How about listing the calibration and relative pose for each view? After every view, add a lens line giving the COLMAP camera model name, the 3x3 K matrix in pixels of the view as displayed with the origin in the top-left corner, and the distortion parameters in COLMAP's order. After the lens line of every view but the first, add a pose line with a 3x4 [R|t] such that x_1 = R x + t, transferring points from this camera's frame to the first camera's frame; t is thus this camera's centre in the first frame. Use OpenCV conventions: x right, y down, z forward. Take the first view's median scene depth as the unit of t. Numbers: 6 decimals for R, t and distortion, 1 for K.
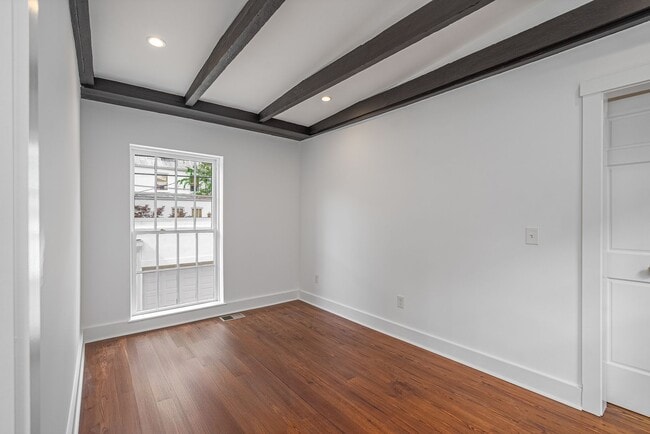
lens RADIAL K [[294.8, 0, 327.2], [0, 294.8, 217.2], [0, 0, 1]] dist [0.001689, 0.000369]
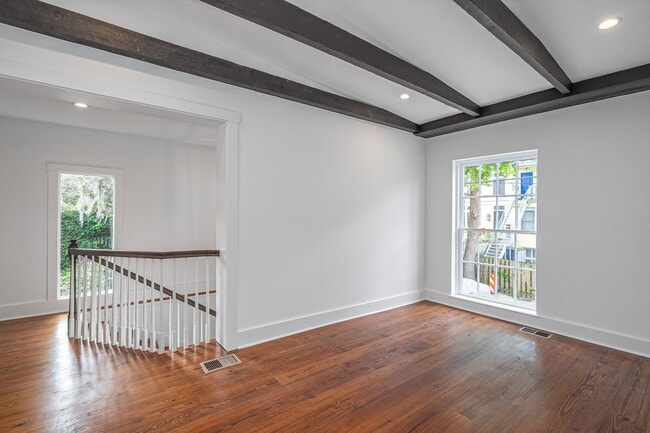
lens RADIAL K [[294.8, 0, 327.2], [0, 294.8, 216.7], [0, 0, 1]] dist [0.001689, 0.000369]
pose [[0.007285, 0.000308, -0.999973, 0.707821], [-0.013752, 0.999905, 0.000207, 0.008268], [0.999879, 0.013750, 0.007289, 0.490954]]
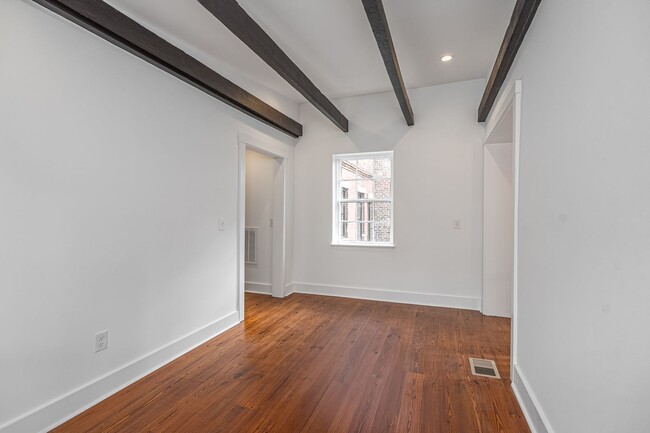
lens RADIAL K [[294.8, 0, 327.2], [0, 294.8, 216.7], [0, 0, 1]] dist [0.001689, 0.000369]
pose [[-0.518618, -0.005777, 0.854987, -0.587567], [0.000021, 0.999977, 0.006769, 0.014219], [-0.855006, 0.003528, -0.518606, 0.975592]]
